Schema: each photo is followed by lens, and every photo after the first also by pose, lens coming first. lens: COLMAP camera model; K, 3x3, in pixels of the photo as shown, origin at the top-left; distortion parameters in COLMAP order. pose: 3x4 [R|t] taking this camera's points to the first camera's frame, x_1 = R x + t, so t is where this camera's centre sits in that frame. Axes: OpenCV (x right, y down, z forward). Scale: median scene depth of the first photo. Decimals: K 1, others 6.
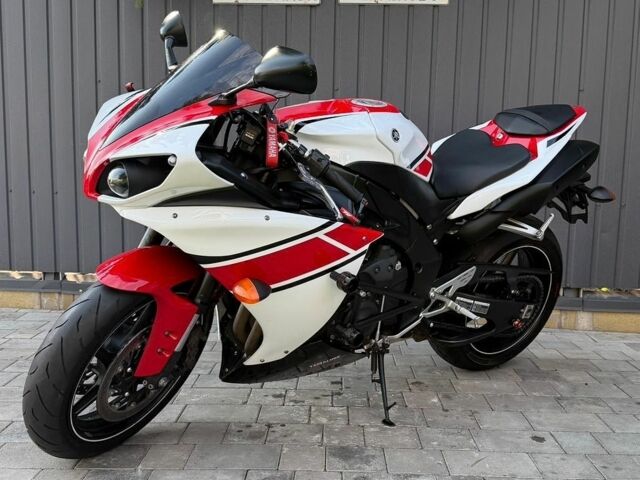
lens RADIAL K [[653.0, 0, 325.1], [0, 653.0, 242.6], [0, 0, 1]] dist [0.026825, 0.000000]
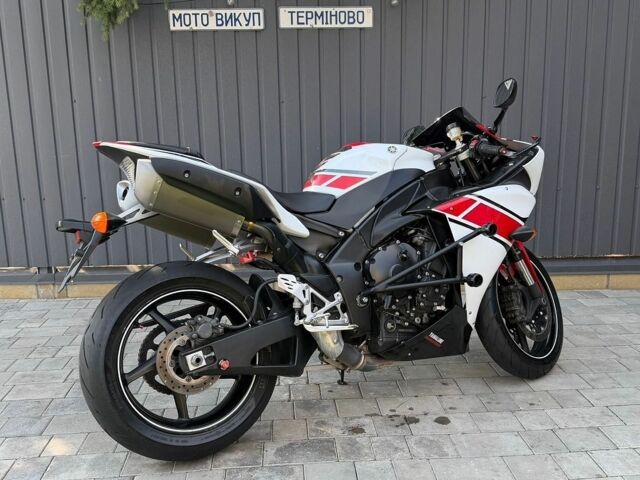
lens RADIAL K [[653.0, 0, 311.0], [0, 653.0, 248.4], [0, 0, 1]] dist [0.026825, 0.000000]
pose [[0.996499, -0.052081, 0.065406, -0.020622], [0.045738, 0.994427, 0.094993, -0.082203], [-0.069988, -0.091669, 0.993327, -0.202857]]
